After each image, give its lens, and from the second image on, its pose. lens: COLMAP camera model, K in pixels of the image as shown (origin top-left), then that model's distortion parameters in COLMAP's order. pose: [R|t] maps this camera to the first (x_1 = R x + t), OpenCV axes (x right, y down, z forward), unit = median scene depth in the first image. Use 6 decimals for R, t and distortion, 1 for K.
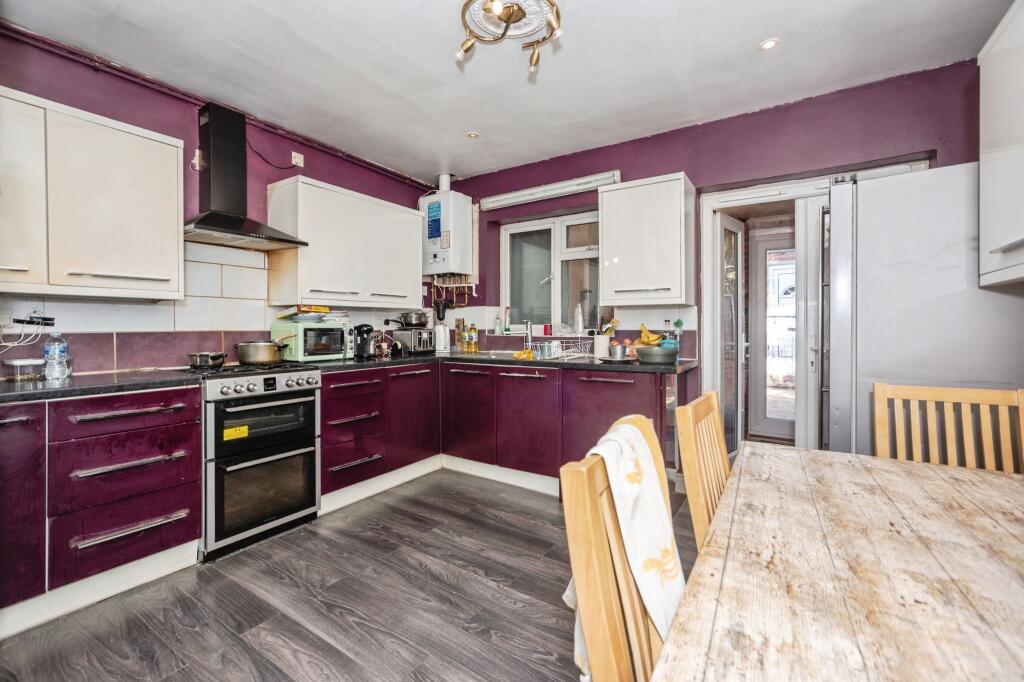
lens RADIAL K [[441.1, 0, 509.1], [0, 441.1, 331.3], [0, 0, 1]] dist [0.000177, 0.000081]
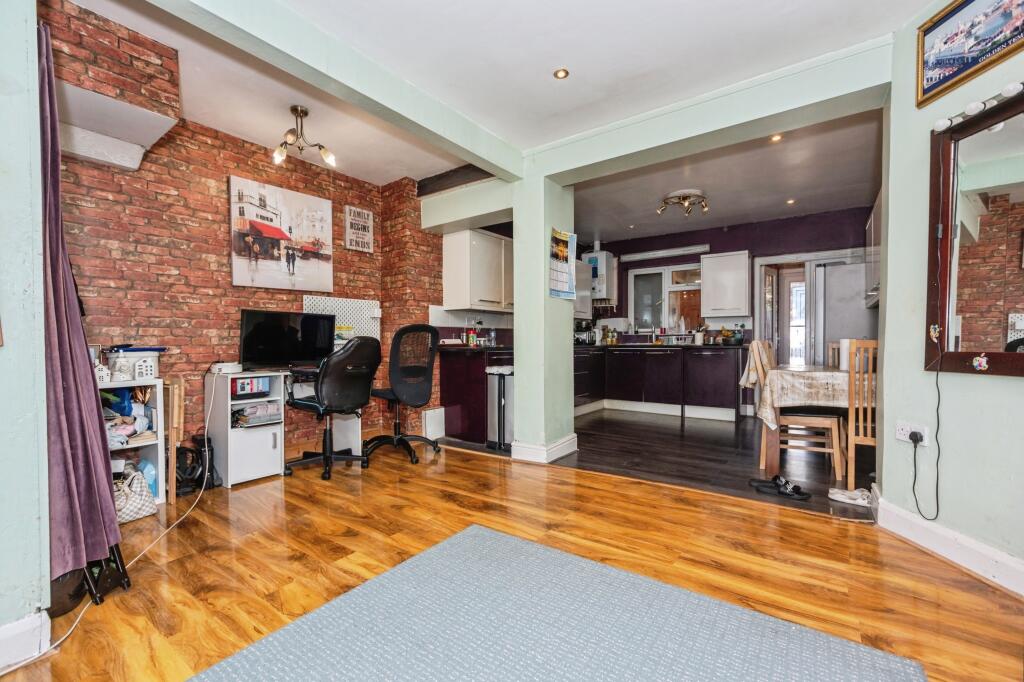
lens RADIAL K [[441.1, 0, 513.4], [0, 441.1, 345.8], [0, 0, 1]] dist [0.000177, 0.000081]
pose [[0.999325, 0.001150, -0.036717, -0.418671], [-0.001182, 0.999999, -0.000855, 0.055490], [0.036716, 0.000898, 0.999325, -0.735114]]
